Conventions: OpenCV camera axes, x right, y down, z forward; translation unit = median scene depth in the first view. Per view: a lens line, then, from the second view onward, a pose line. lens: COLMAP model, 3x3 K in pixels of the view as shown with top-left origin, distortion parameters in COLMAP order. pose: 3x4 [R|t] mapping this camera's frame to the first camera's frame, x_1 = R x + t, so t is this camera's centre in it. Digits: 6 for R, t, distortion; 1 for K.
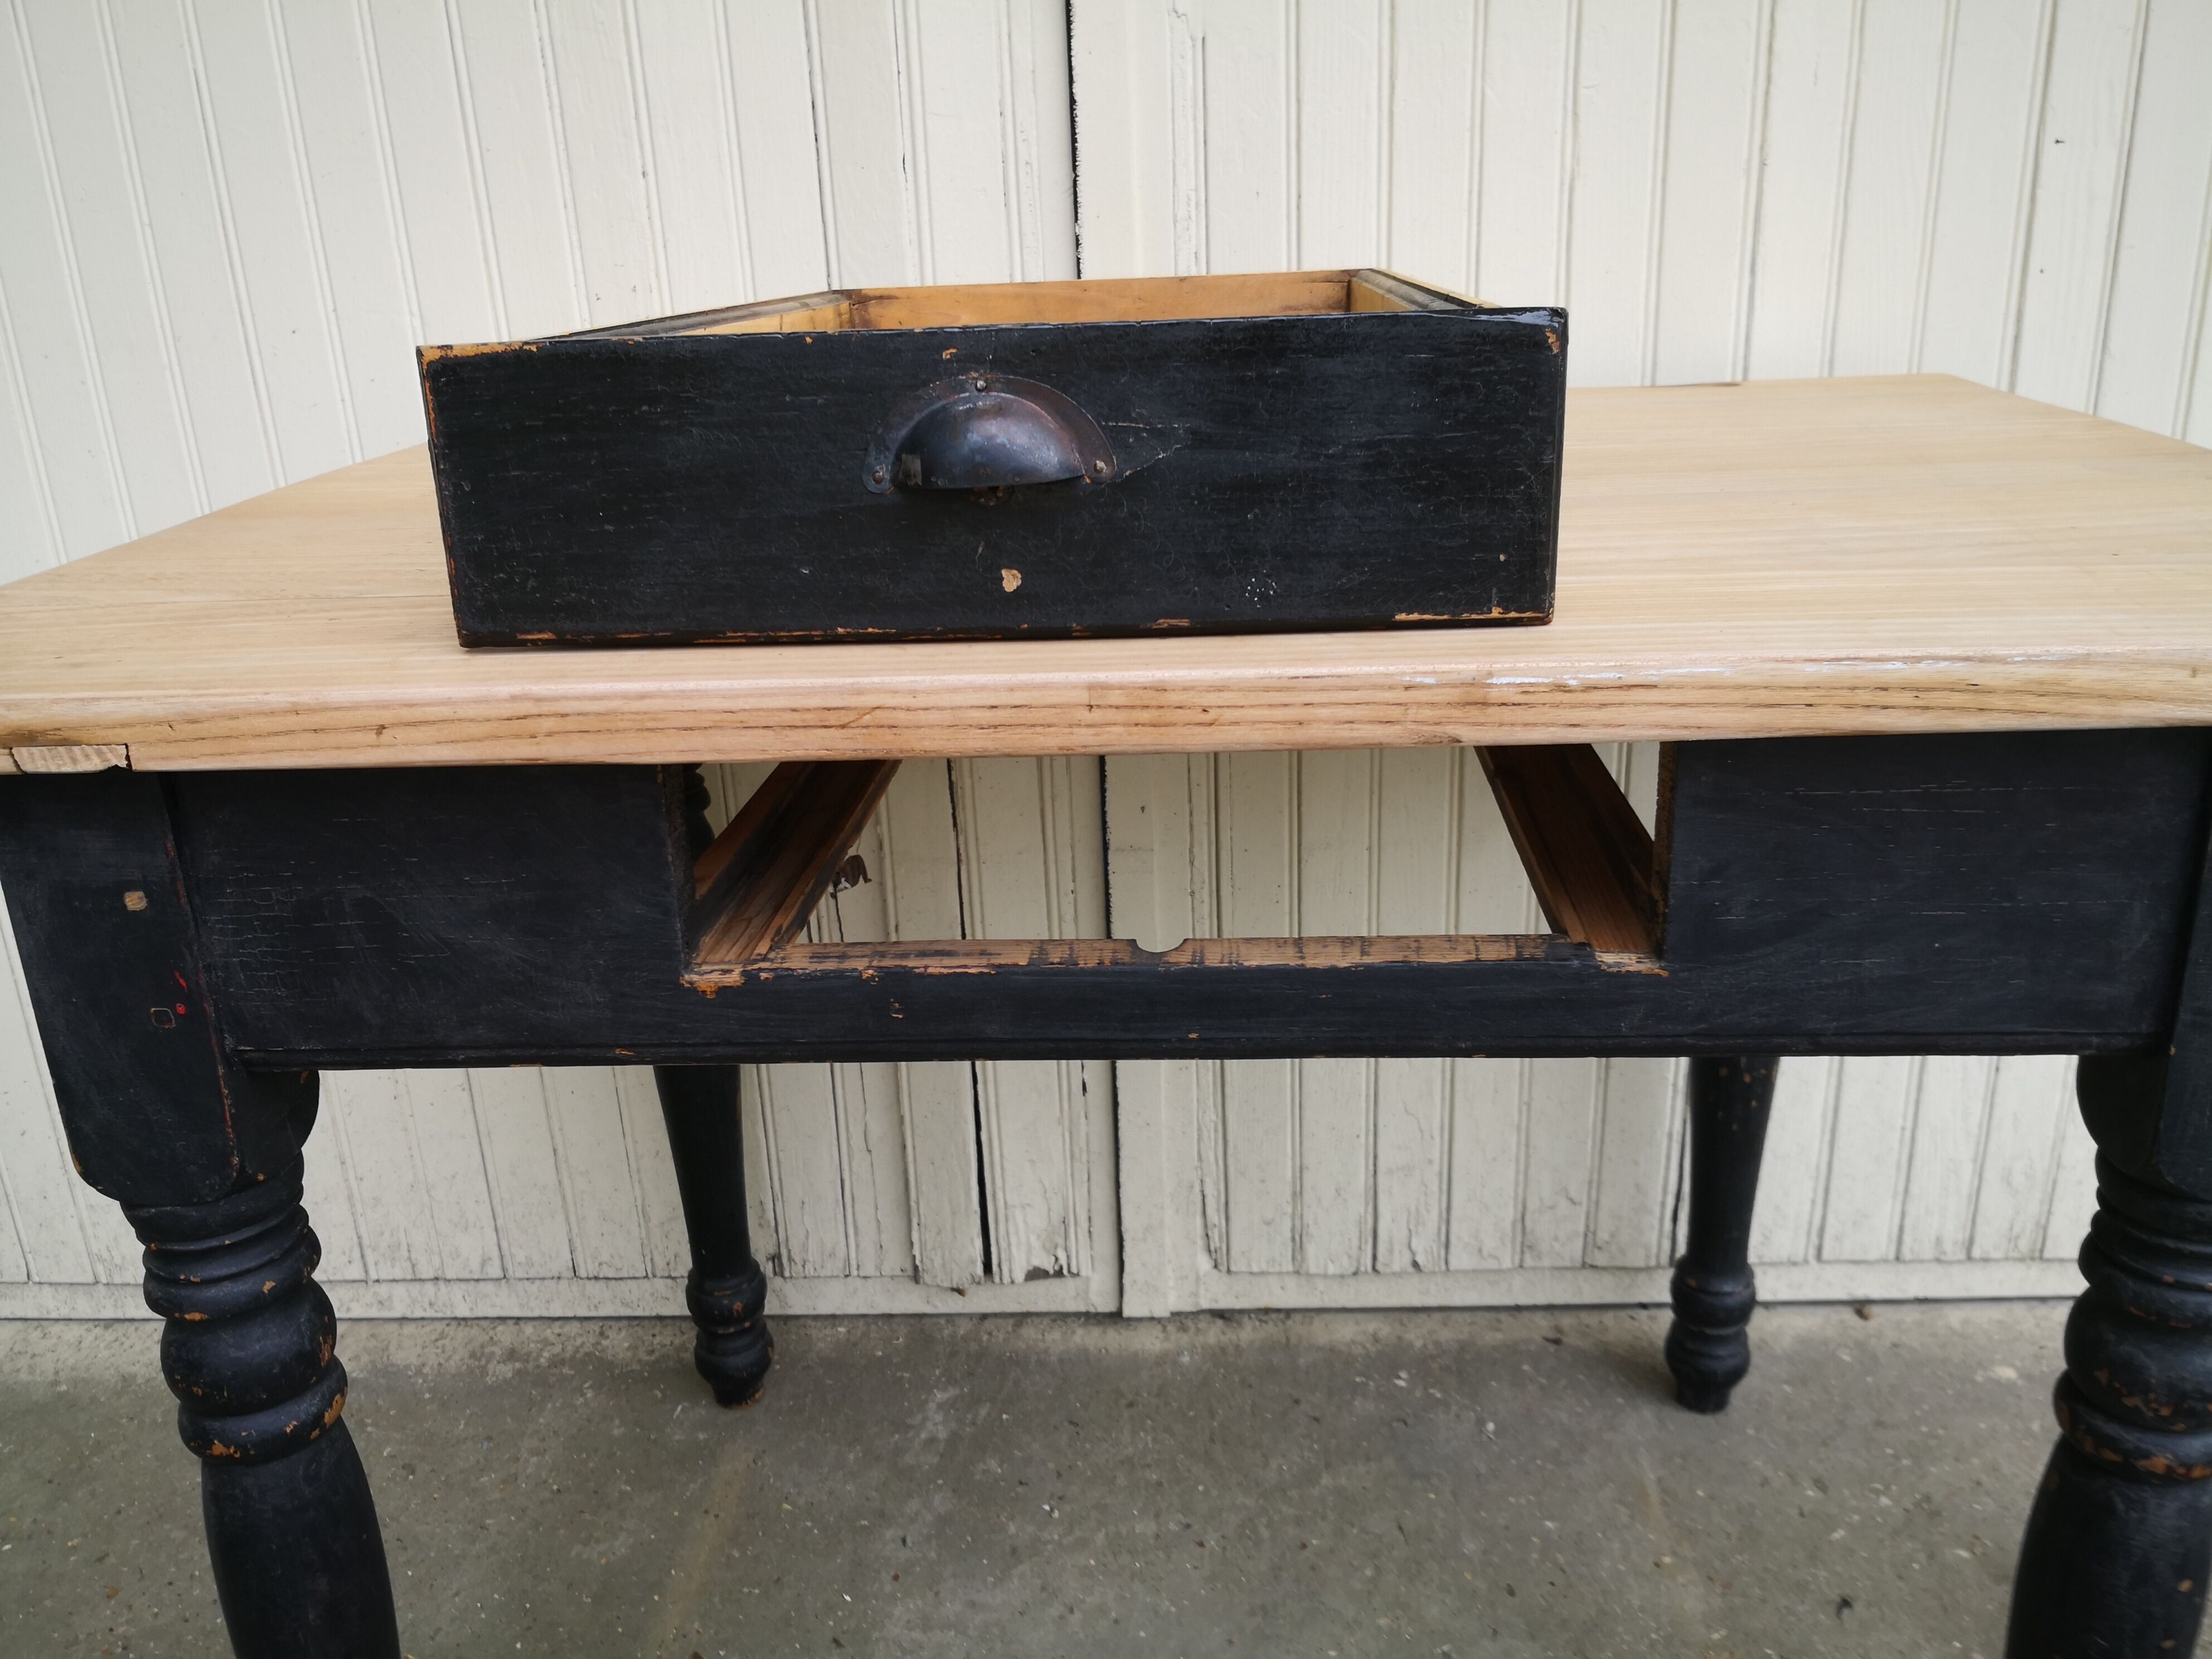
lens RADIAL K [[1829.3, 0, 1115.1], [0, 1829.3, 841.3], [0, 0, 1]] dist [0.009061, -0.038164]
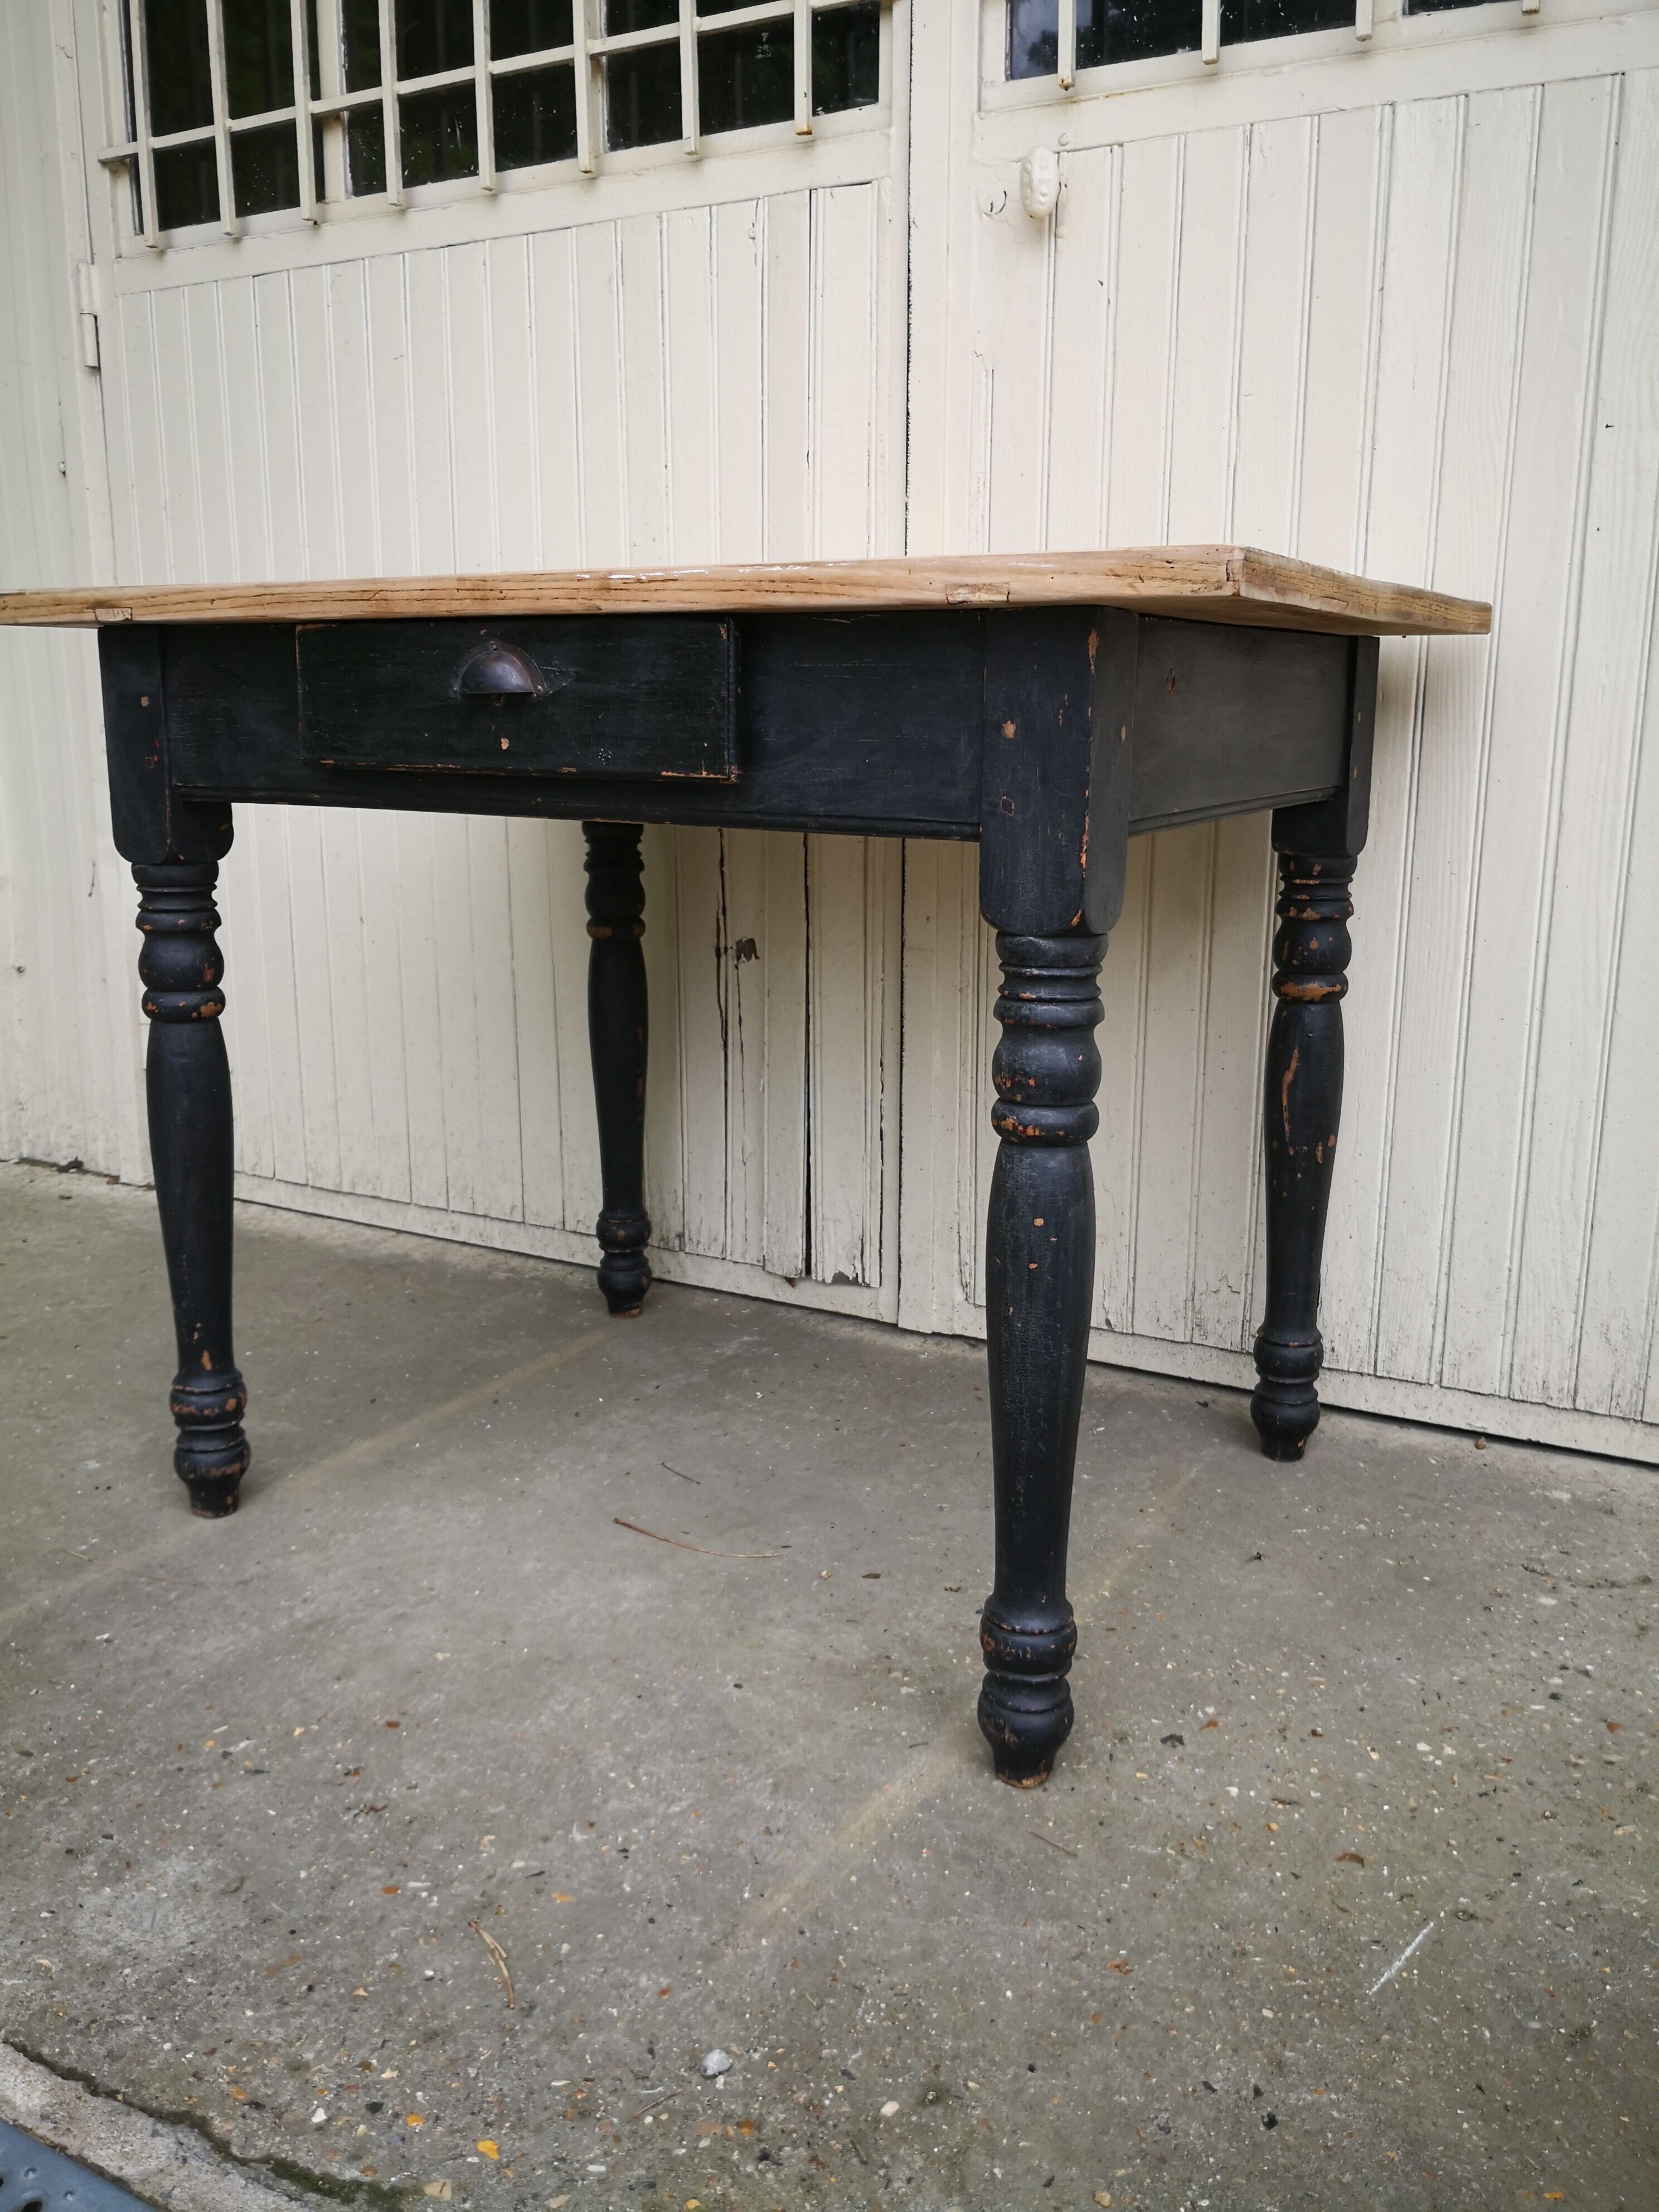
lens RADIAL K [[1829.3, 0, 821.4], [0, 1829.3, 1121.9], [0, 0, 1]] dist [0.009061, -0.038164]
pose [[0.890857, 0.144709, -0.430620, 0.571429], [-0.192548, 0.978830, -0.069405, 0.248314], [0.411460, 0.144745, 0.899861, -0.261043]]
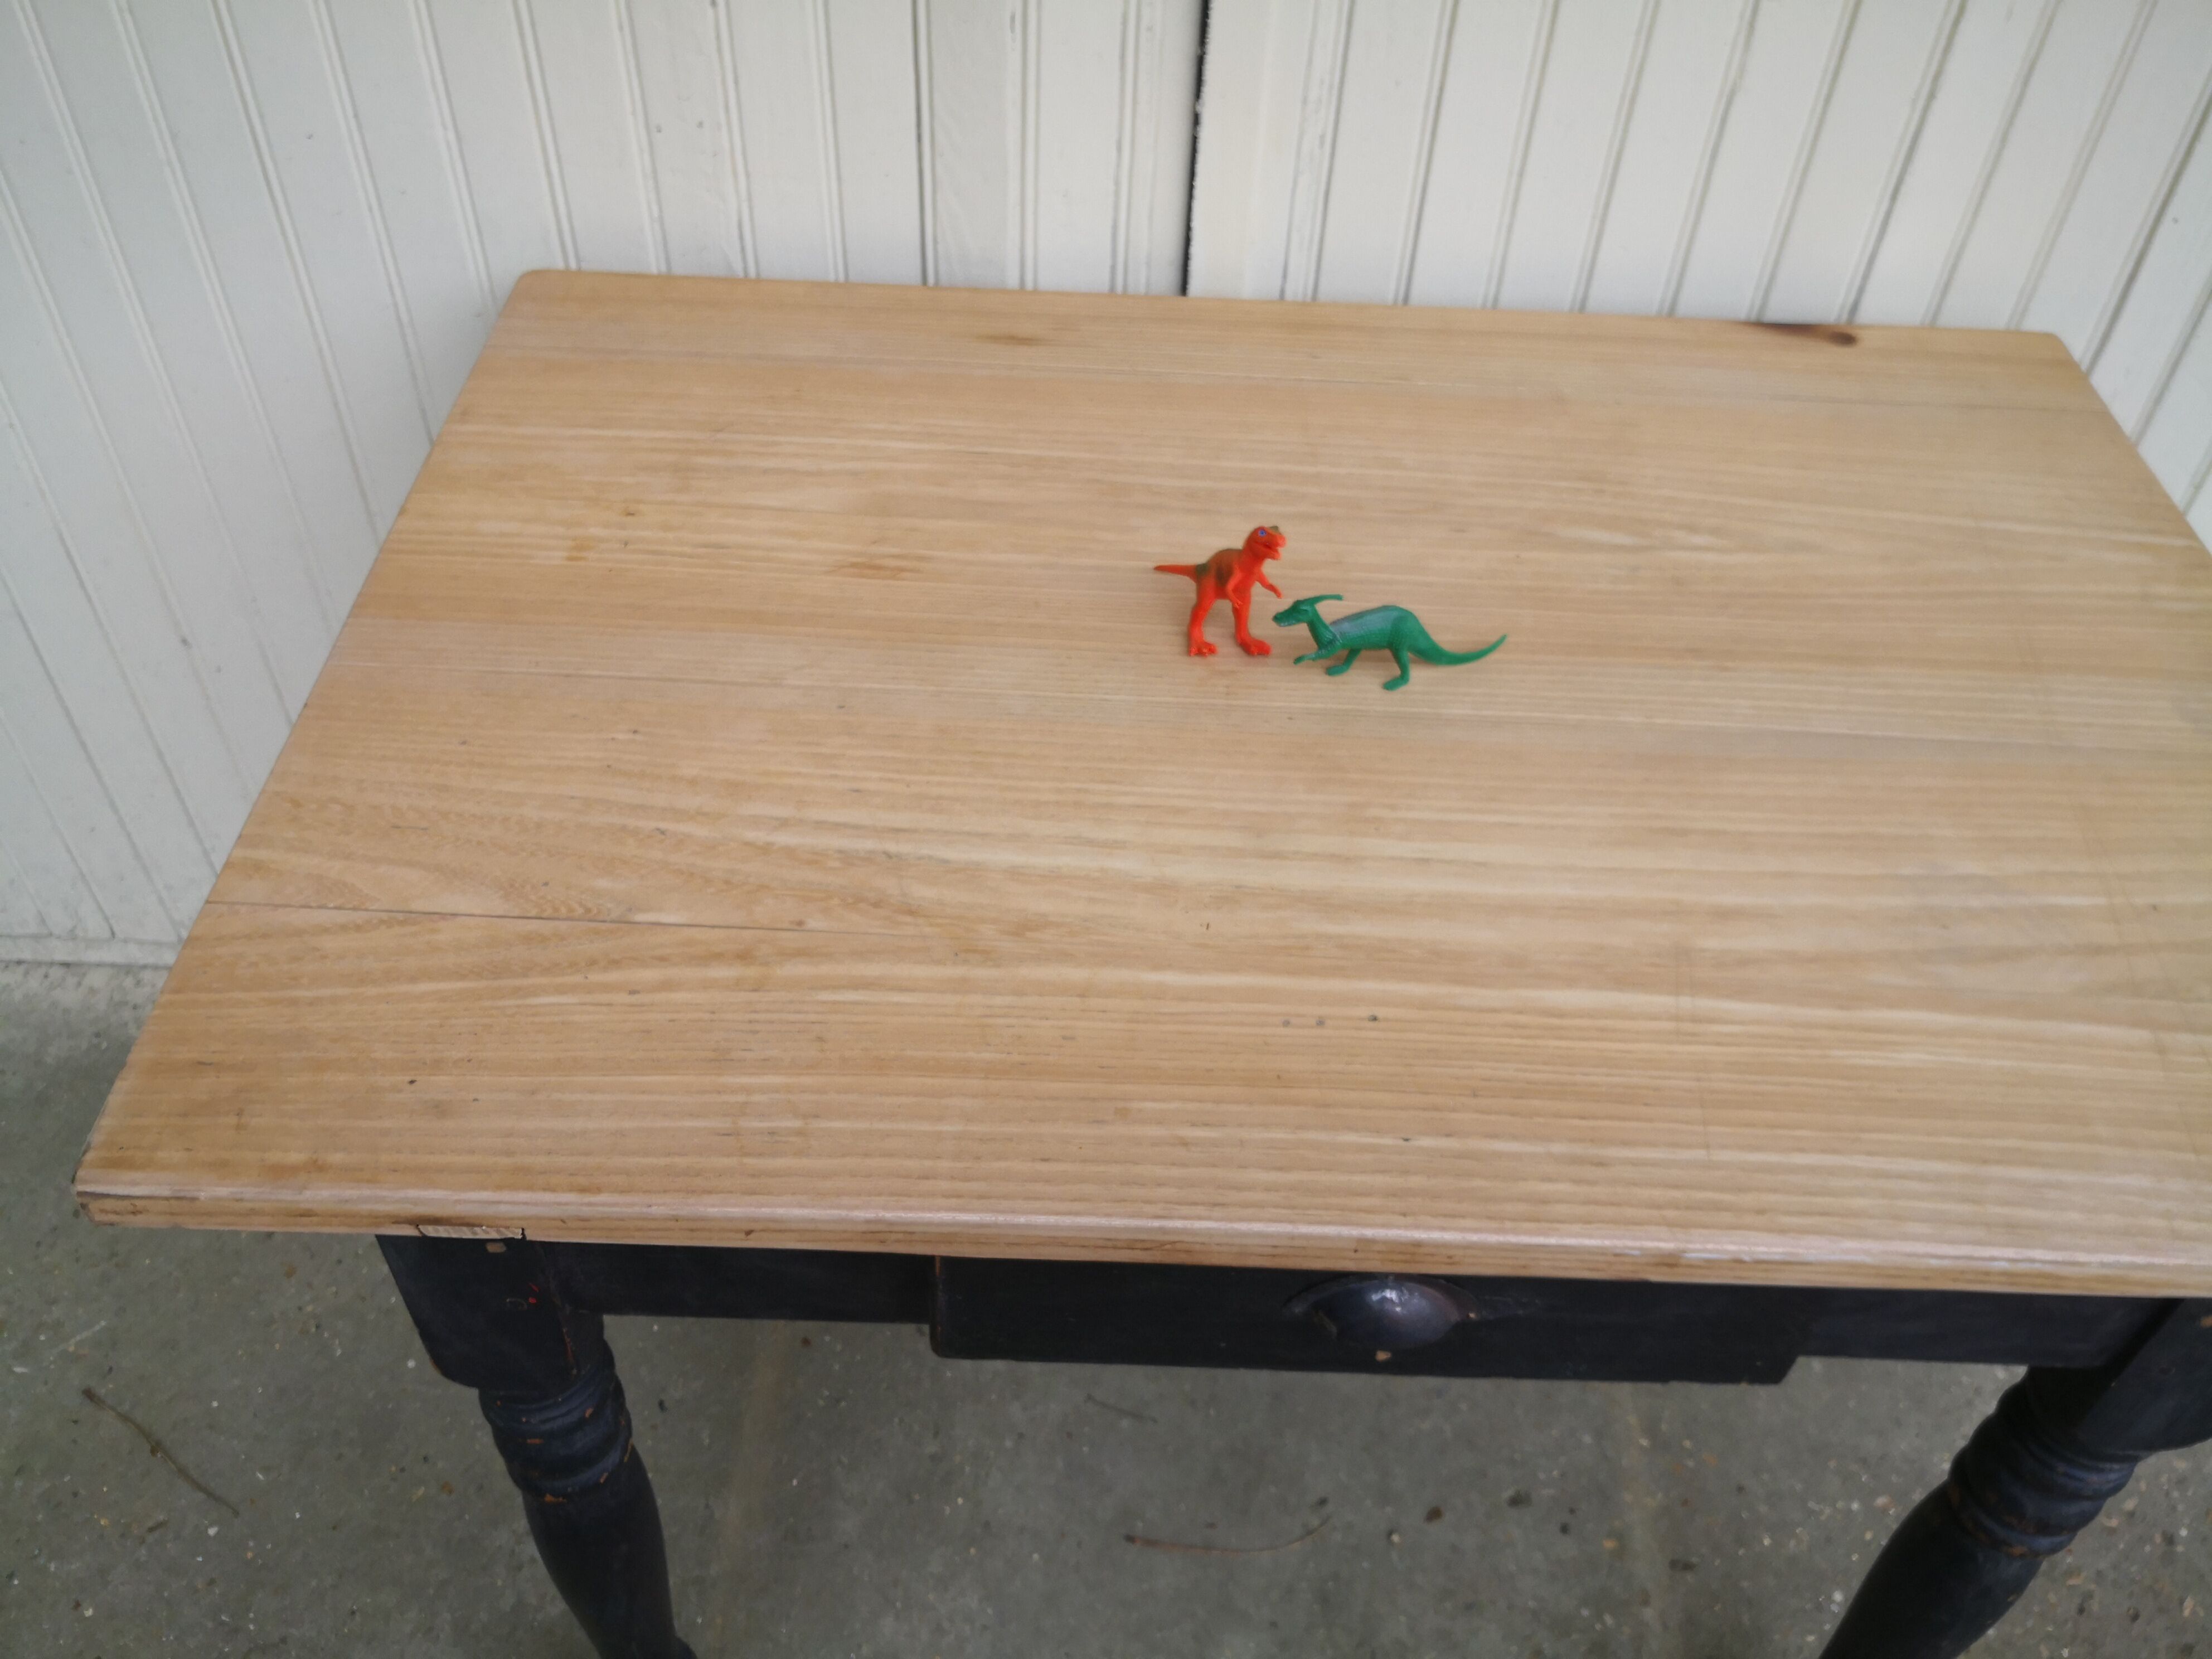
lens RADIAL K [[1829.3, 0, 1112.4], [0, 1829.3, 863.4], [0, 0, 1]] dist [0.009061, -0.038164]
pose [[0.996075, 0.021322, 0.085905, -0.121973], [-0.056581, 0.899741, 0.432741, -0.351870], [-0.068065, -0.435903, 0.897416, 0.015039]]
